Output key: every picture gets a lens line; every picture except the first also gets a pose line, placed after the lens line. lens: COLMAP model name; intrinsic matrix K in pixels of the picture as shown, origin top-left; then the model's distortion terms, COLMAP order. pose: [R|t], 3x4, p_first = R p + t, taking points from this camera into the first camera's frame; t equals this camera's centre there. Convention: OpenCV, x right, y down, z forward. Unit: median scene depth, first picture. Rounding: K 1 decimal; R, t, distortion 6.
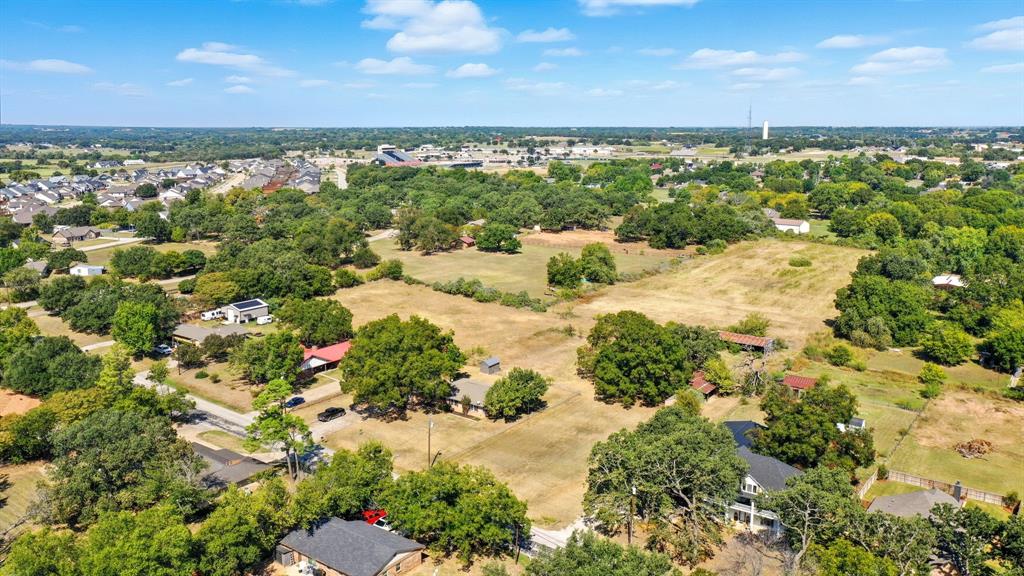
lens RADIAL K [[790.2, 0, 508.4], [0, 790.2, 286.8], [0, 0, 1]] dist [-0.025849, -0.005796]
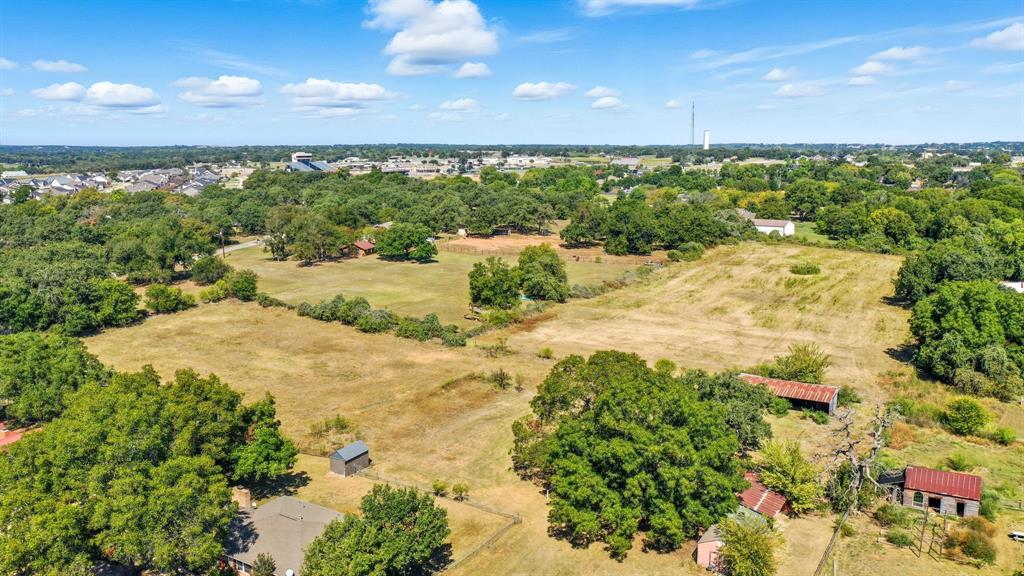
lens RADIAL K [[790.2, 0, 509.6], [0, 790.2, 282.1], [0, 0, 1]] dist [-0.025849, -0.005796]
pose [[0.996662, -0.014476, 0.080341, 0.028502], [0.016975, 0.999390, -0.030518, -0.000079], [-0.079850, 0.031780, 0.996300, 0.306277]]
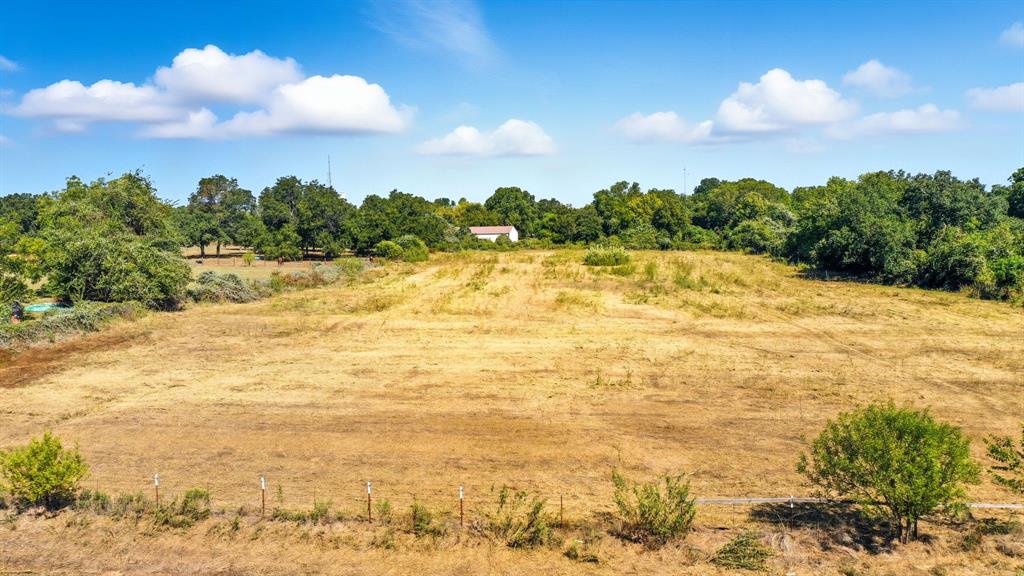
lens RADIAL K [[790.2, 0, 520.8], [0, 790.2, 287.1], [0, 0, 1]] dist [-0.025849, -0.005796]
pose [[0.849056, -0.052425, 0.525695, 0.094972], [0.117289, 0.988937, -0.090814, 0.024959], [-0.515118, 0.138764, 0.845812, 0.731151]]
